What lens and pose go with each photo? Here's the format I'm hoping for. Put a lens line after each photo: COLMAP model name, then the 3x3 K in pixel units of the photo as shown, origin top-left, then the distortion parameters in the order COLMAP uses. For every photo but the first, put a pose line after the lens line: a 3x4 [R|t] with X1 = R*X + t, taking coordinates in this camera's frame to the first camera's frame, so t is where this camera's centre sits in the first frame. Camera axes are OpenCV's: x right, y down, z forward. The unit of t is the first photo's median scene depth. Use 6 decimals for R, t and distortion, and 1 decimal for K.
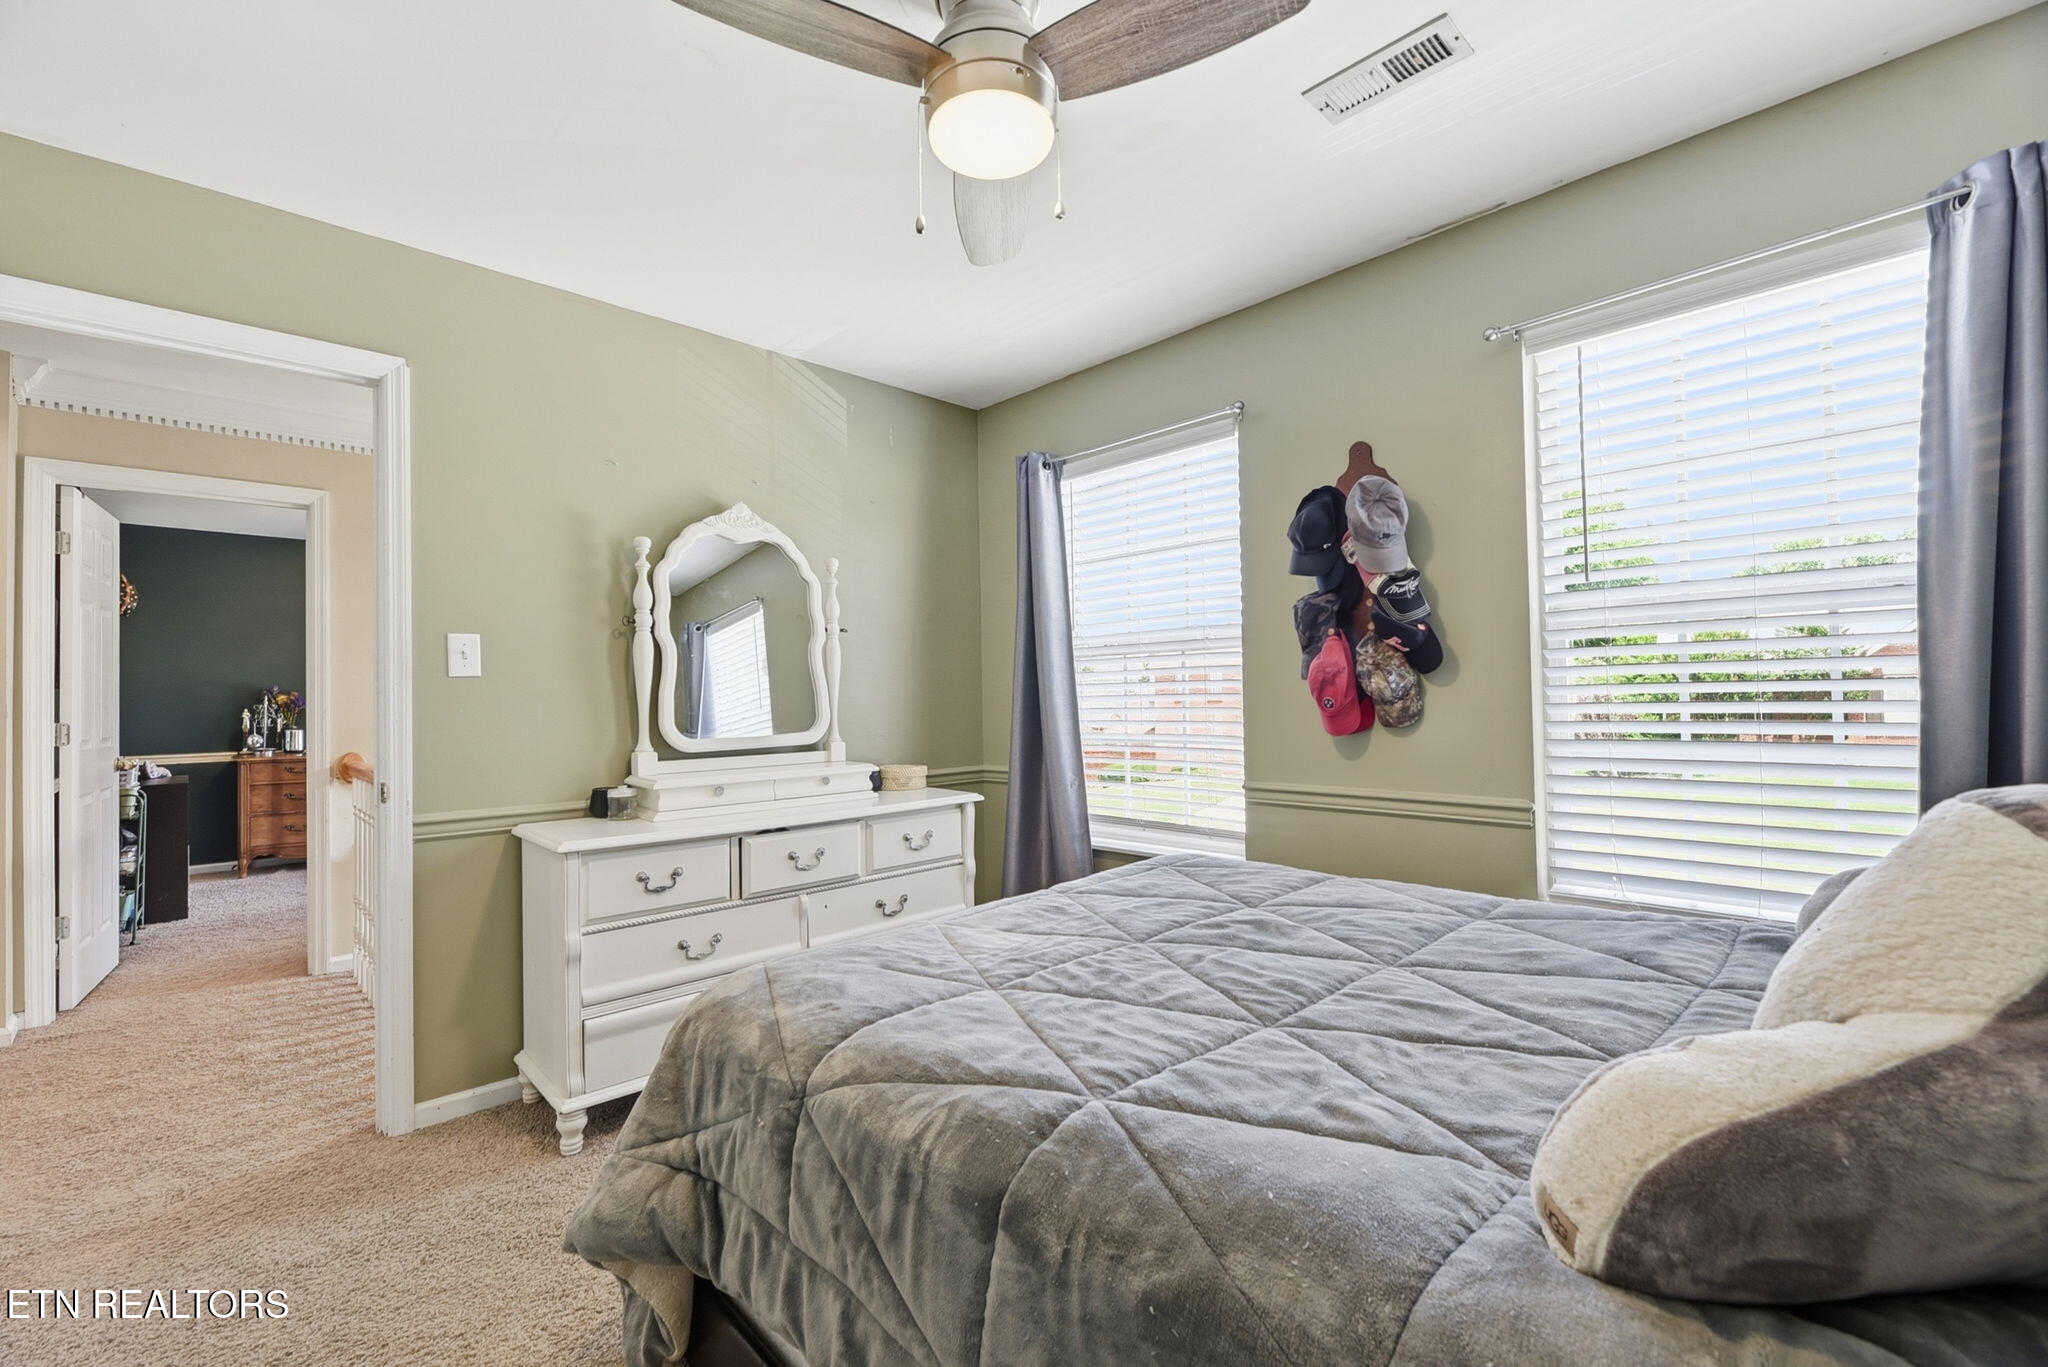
lens RADIAL K [[852.9, 0, 1024.0], [0, 852.9, 683.5], [0, 0, 1]] dist [-0.000754, -0.000147]
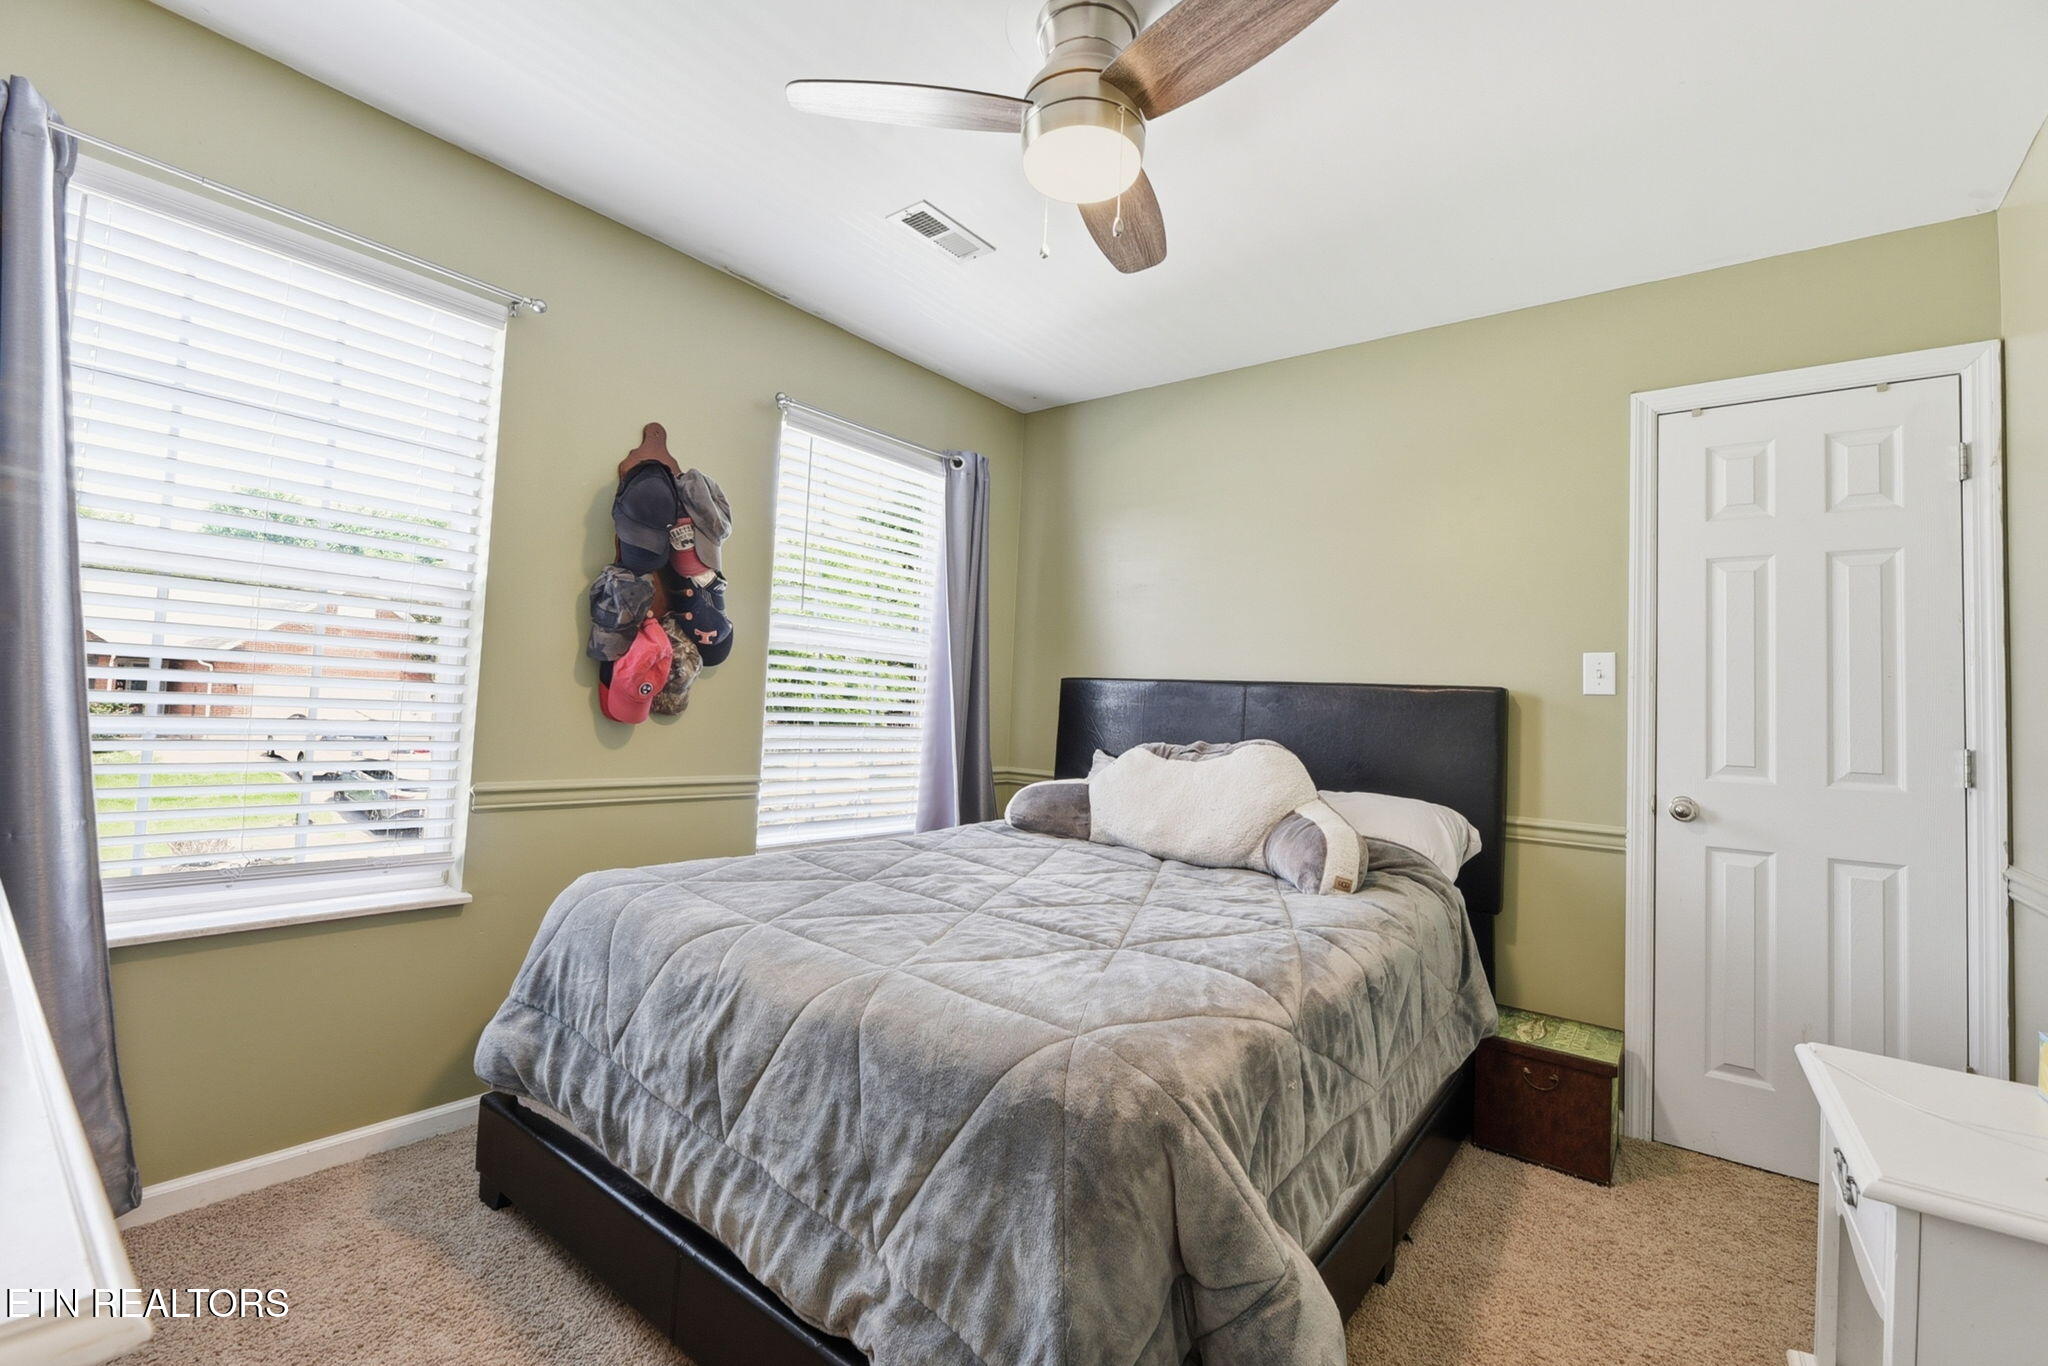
lens RADIAL K [[852.9, 0, 1024.0], [0, 852.9, 683.0], [0, 0, 1]] dist [-0.000754, -0.000147]
pose [[-0.107826, 0.048259, 0.992998, -0.640779], [-0.055205, 0.996989, -0.054447, 0.046549], [-0.992636, -0.060689, -0.104837, 0.696906]]
